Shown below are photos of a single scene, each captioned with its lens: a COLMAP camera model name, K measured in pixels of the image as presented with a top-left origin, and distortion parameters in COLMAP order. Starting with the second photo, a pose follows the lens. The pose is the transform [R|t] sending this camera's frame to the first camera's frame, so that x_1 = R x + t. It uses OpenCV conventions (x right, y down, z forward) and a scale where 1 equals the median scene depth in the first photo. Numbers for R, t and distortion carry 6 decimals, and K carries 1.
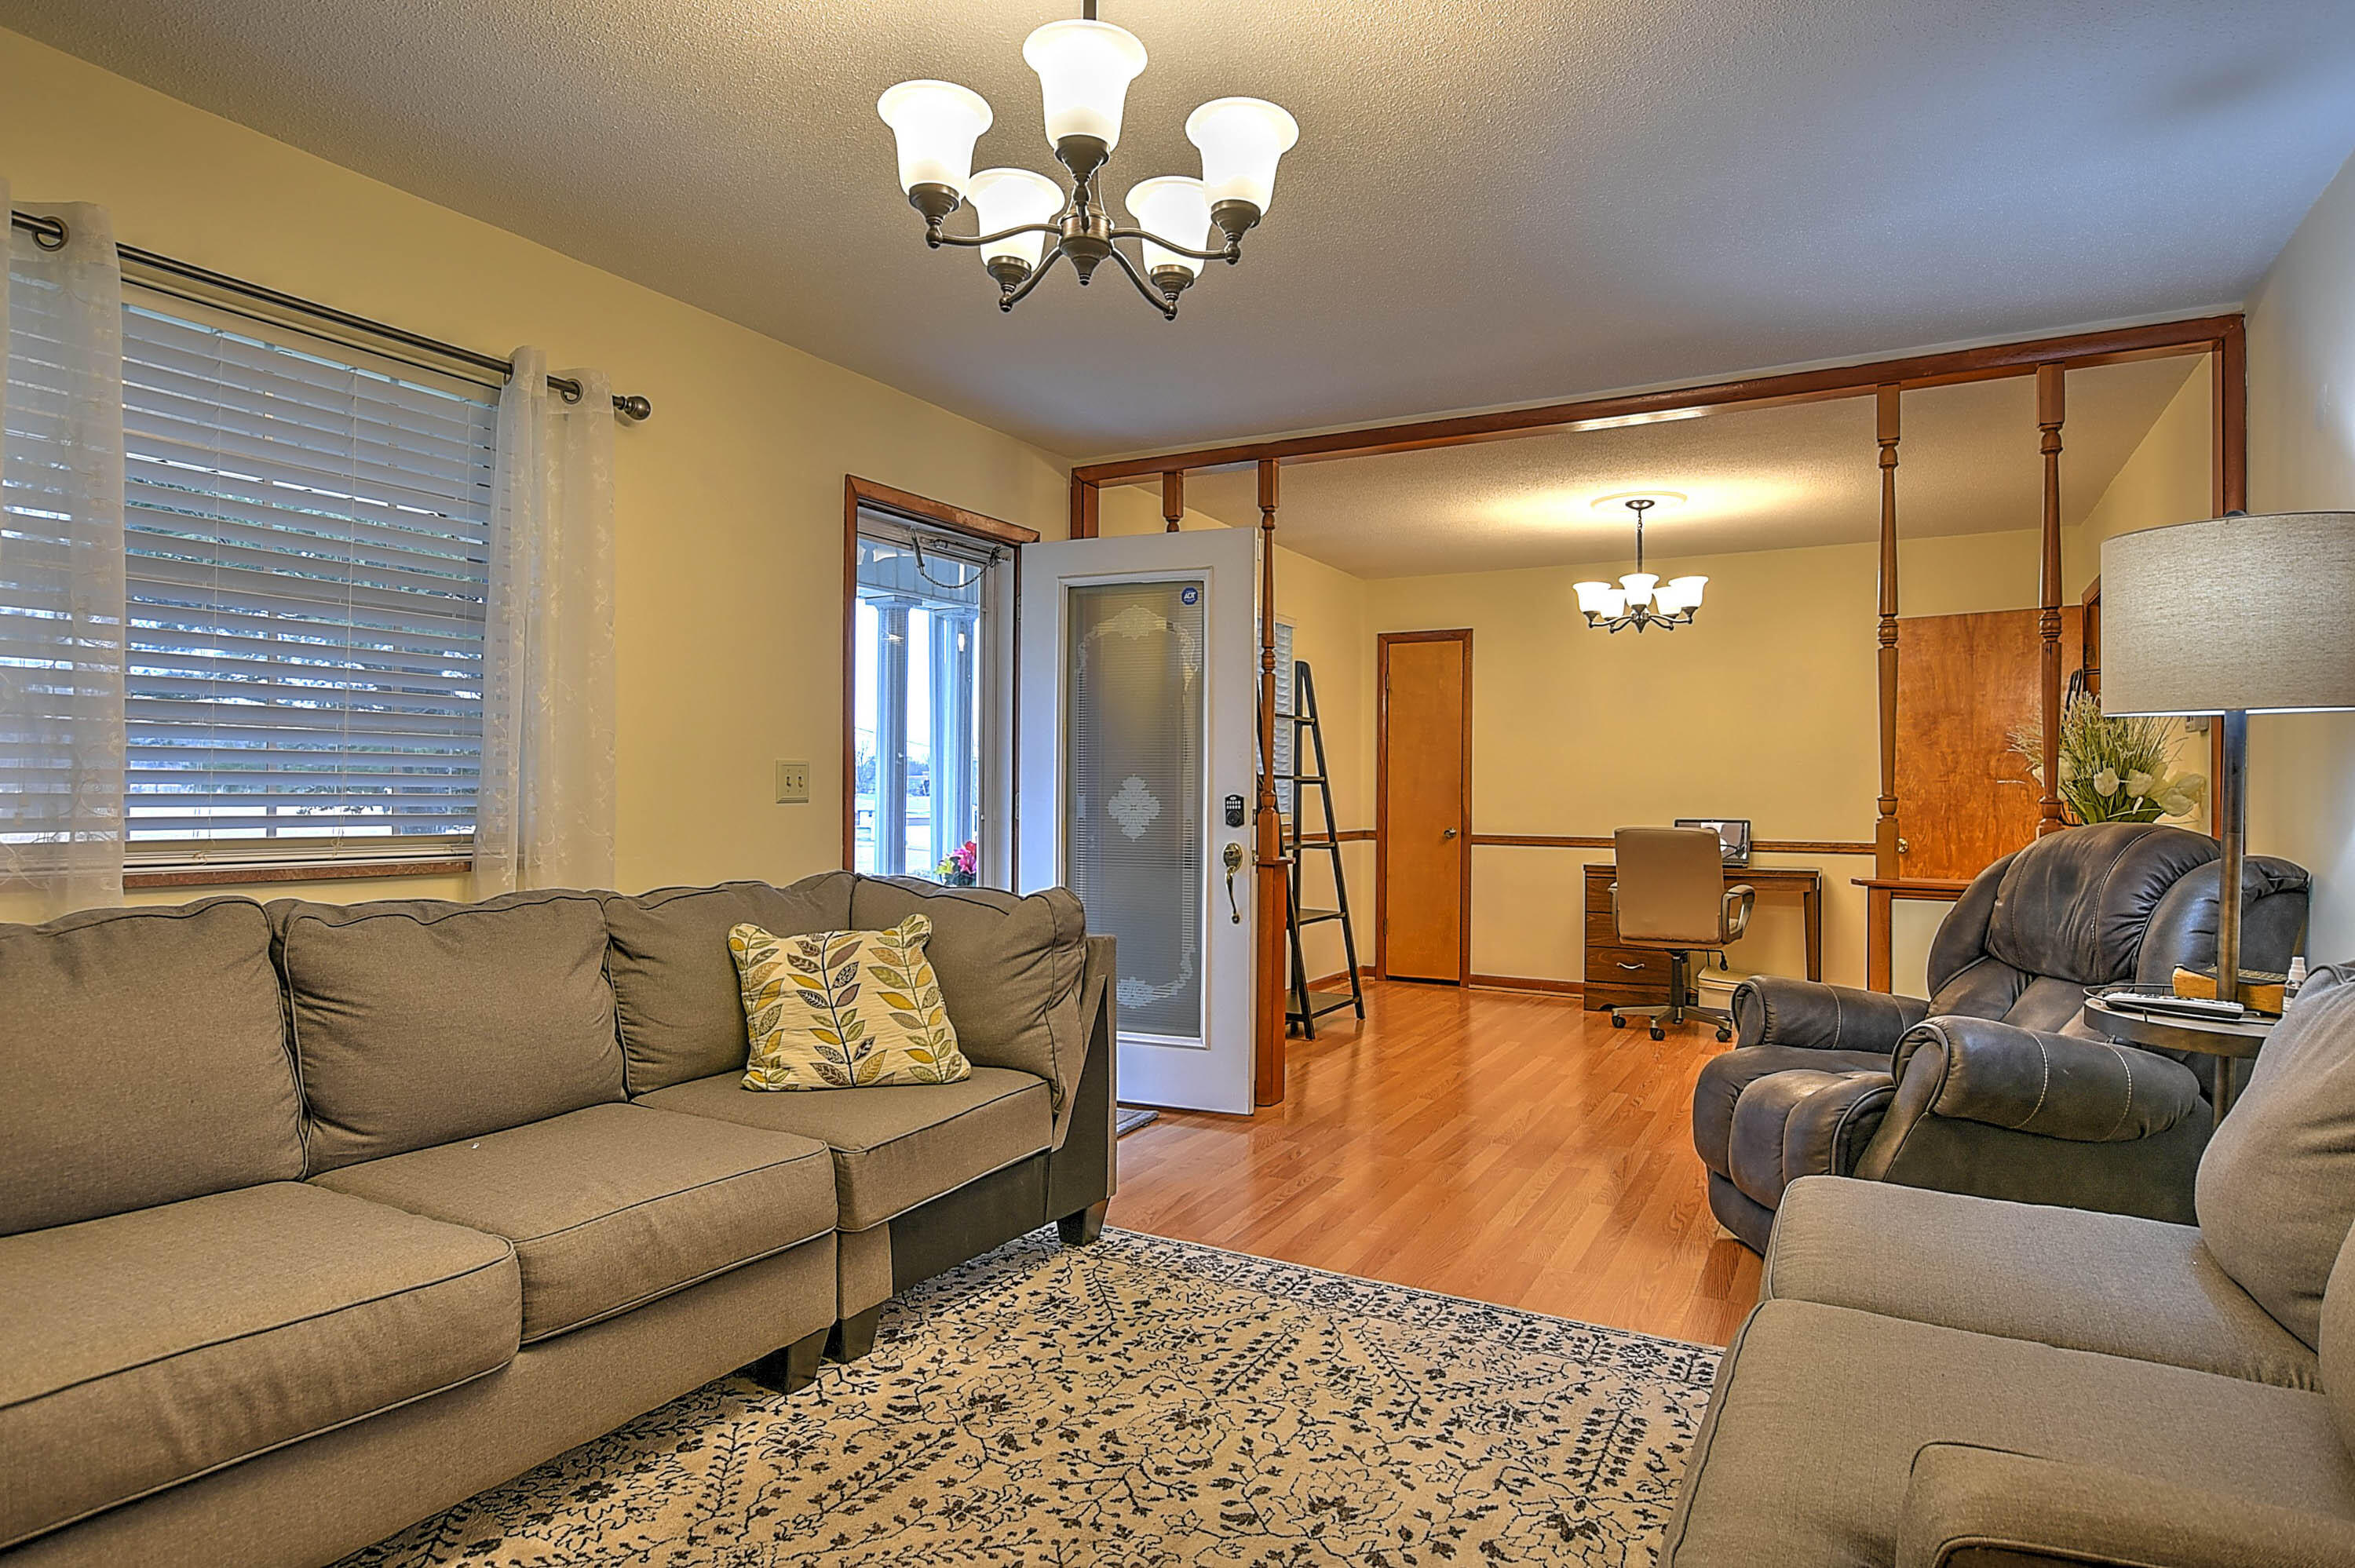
lens RADIAL K [[1282.3, 0, 1181.2], [0, 1282.3, 785.1], [0, 0, 1]] dist [-0.023491, 0.004757]
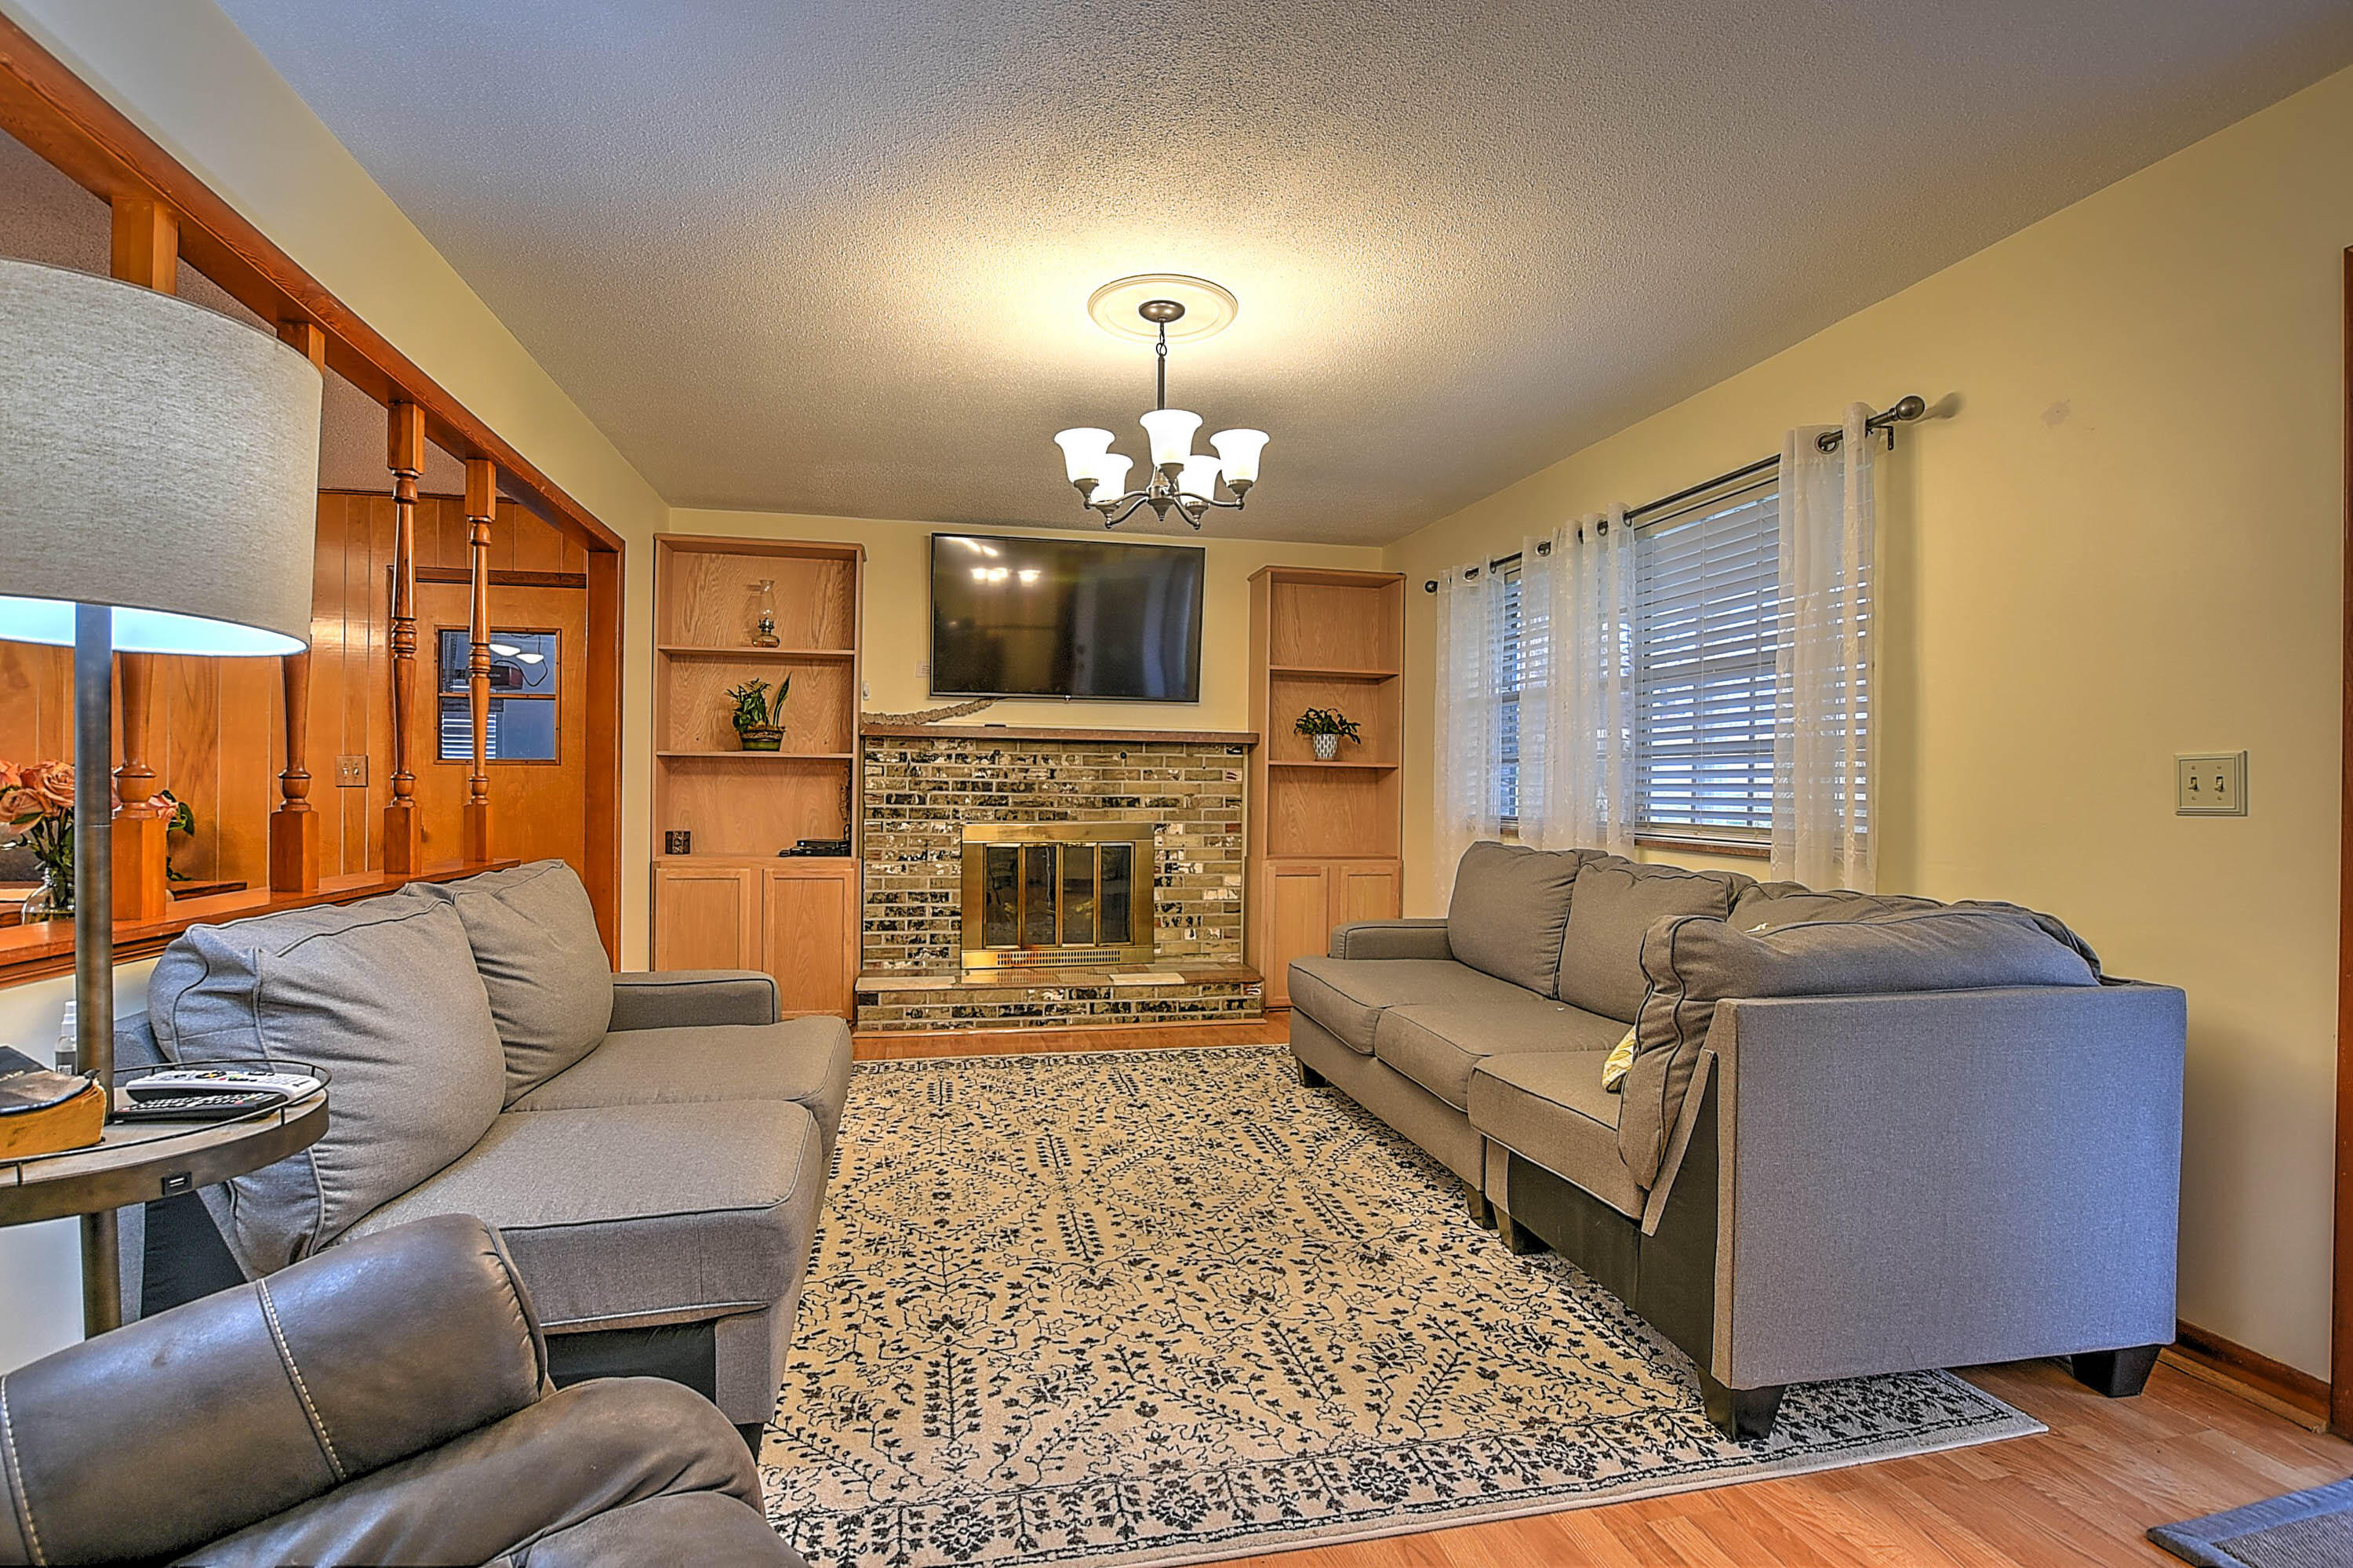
lens RADIAL K [[1133.7, 0, 1147.9], [0, 1133.7, 797.5], [0, 0, 1]] dist [-0.031181, -0.000929]
pose [[-0.762000, -0.009778, -0.647503, 0.645064], [-0.011336, 0.999934, -0.001758, 0.015728], [0.647477, 0.006000, -0.762061, 1.428013]]
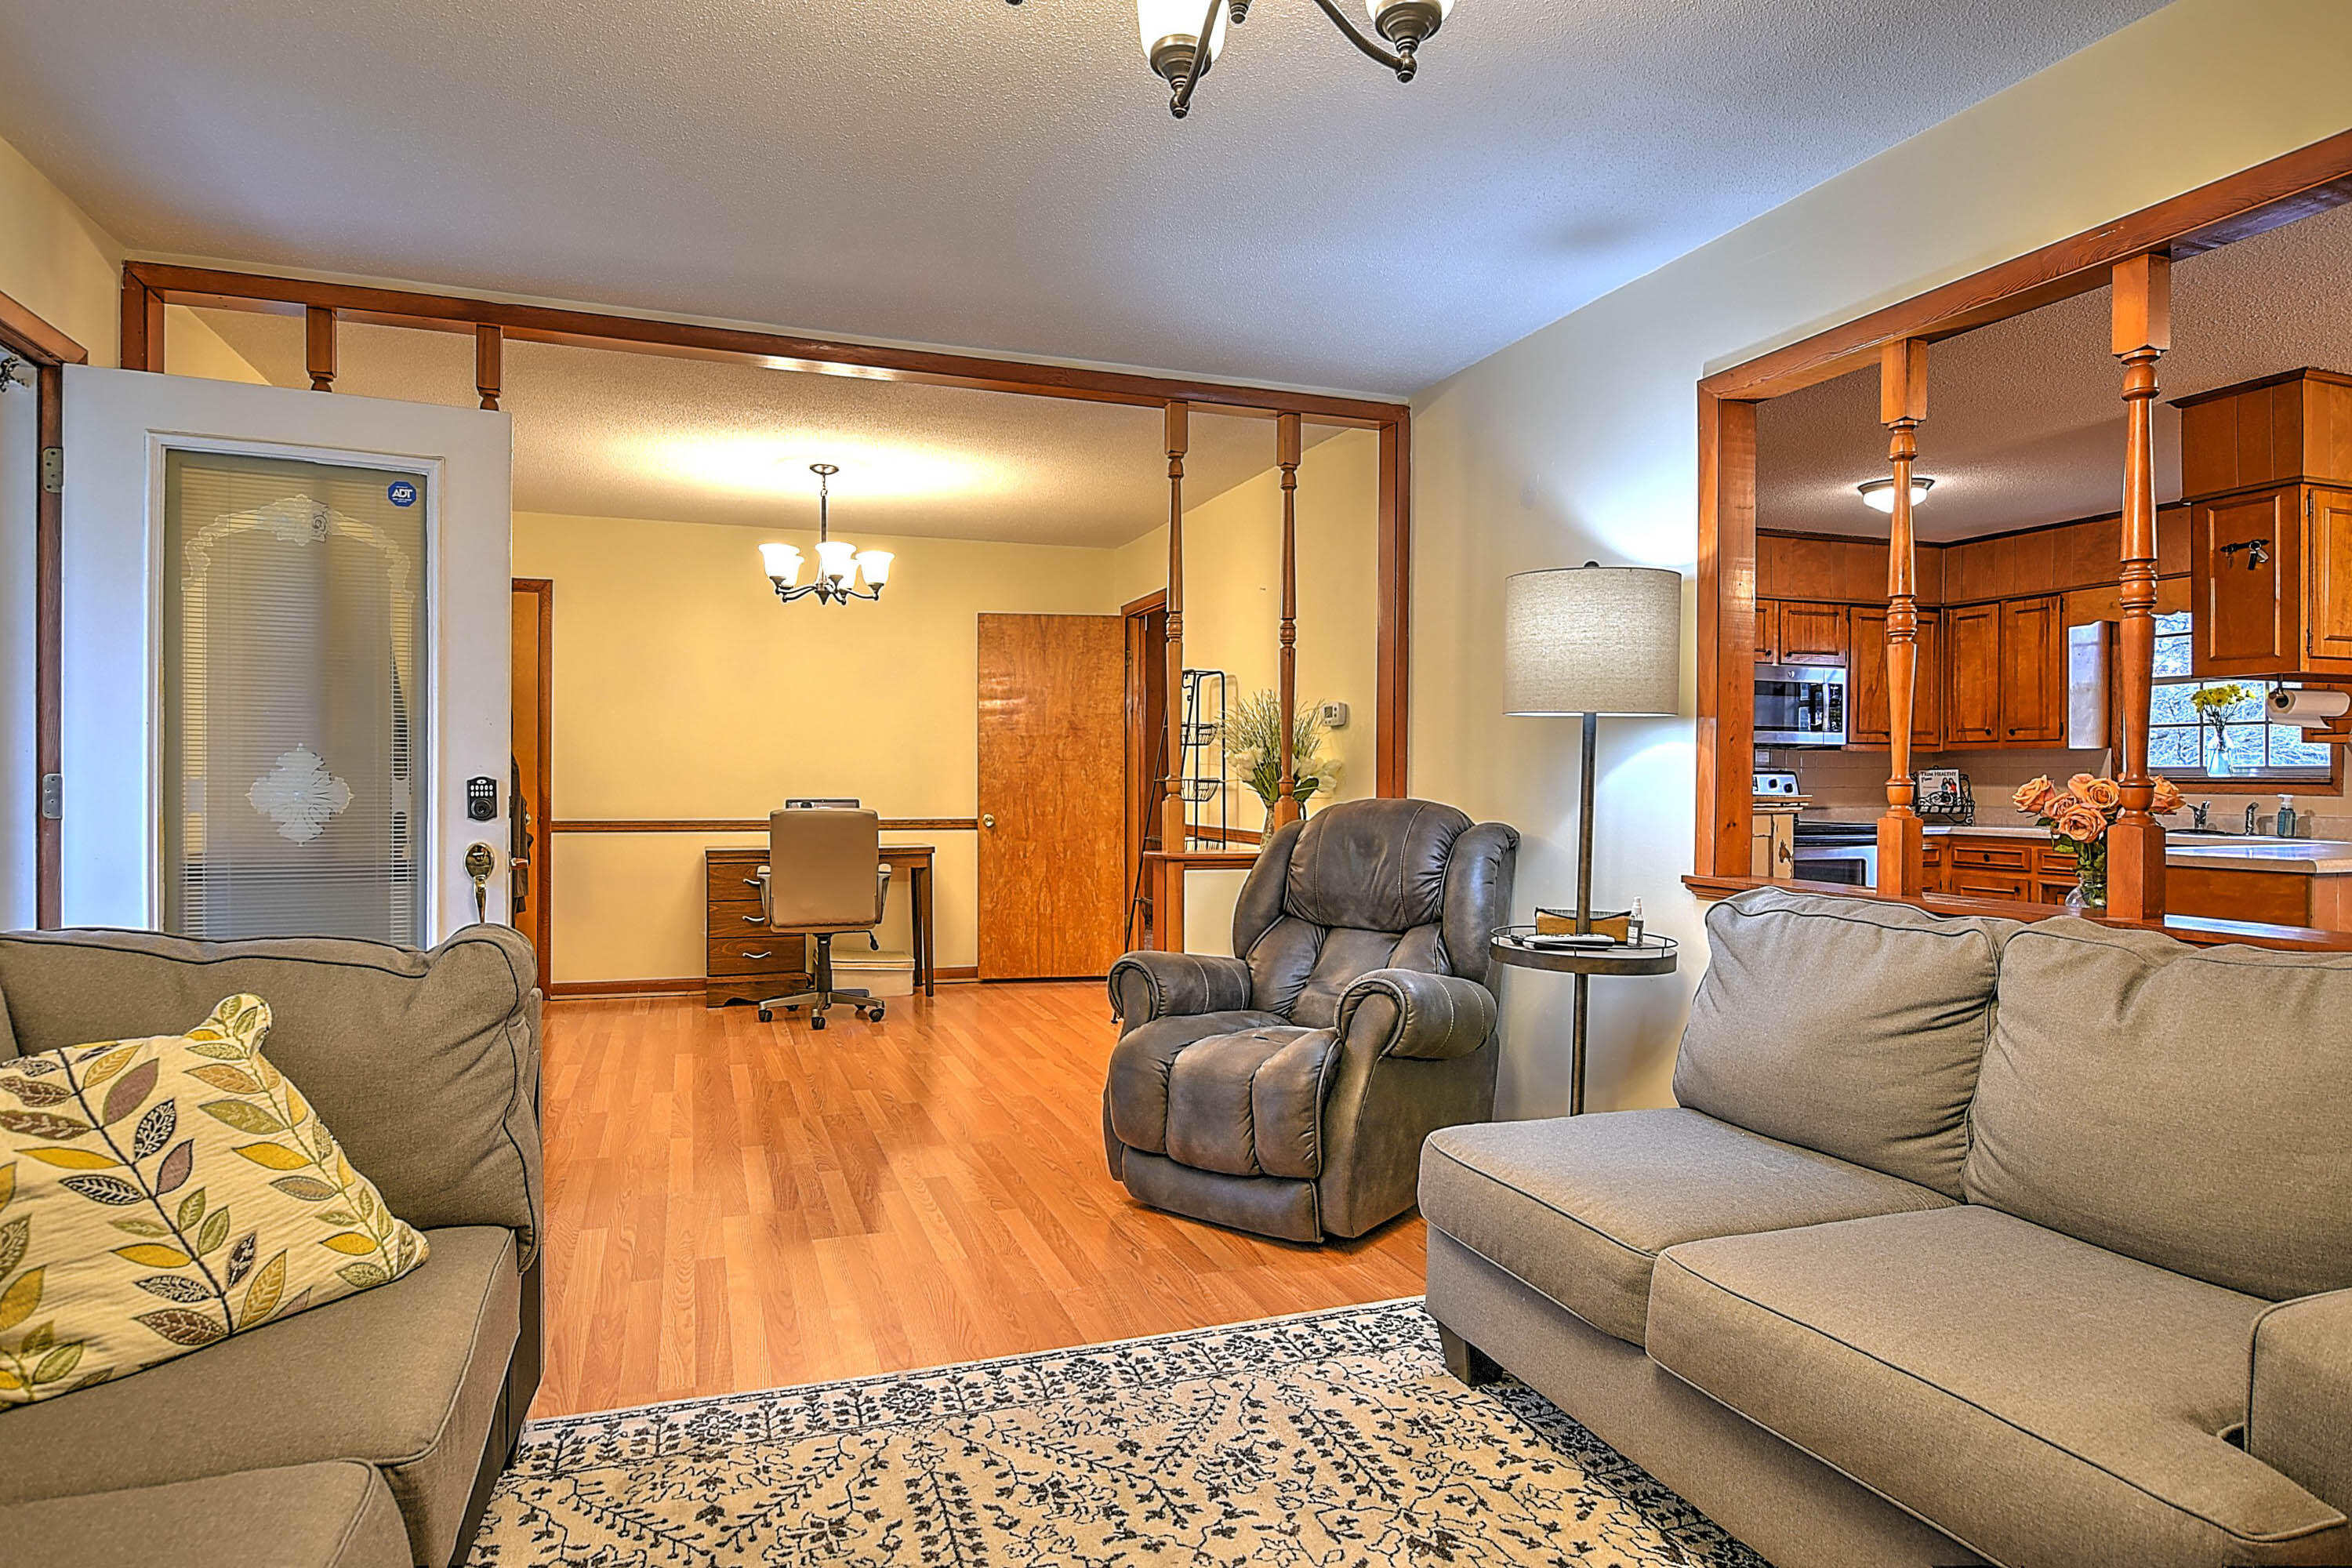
lens RADIAL K [[1280.9, 0, 1155.3], [0, 1280.9, 784.1], [0, 0, 1]] dist [-0.023491, 0.004757]
pose [[0.669166, -0.006240, 0.743087, -0.377825], [-0.006492, 0.999877, 0.014242, -0.001176], [-0.743085, -0.014355, 0.669043, 0.365086]]
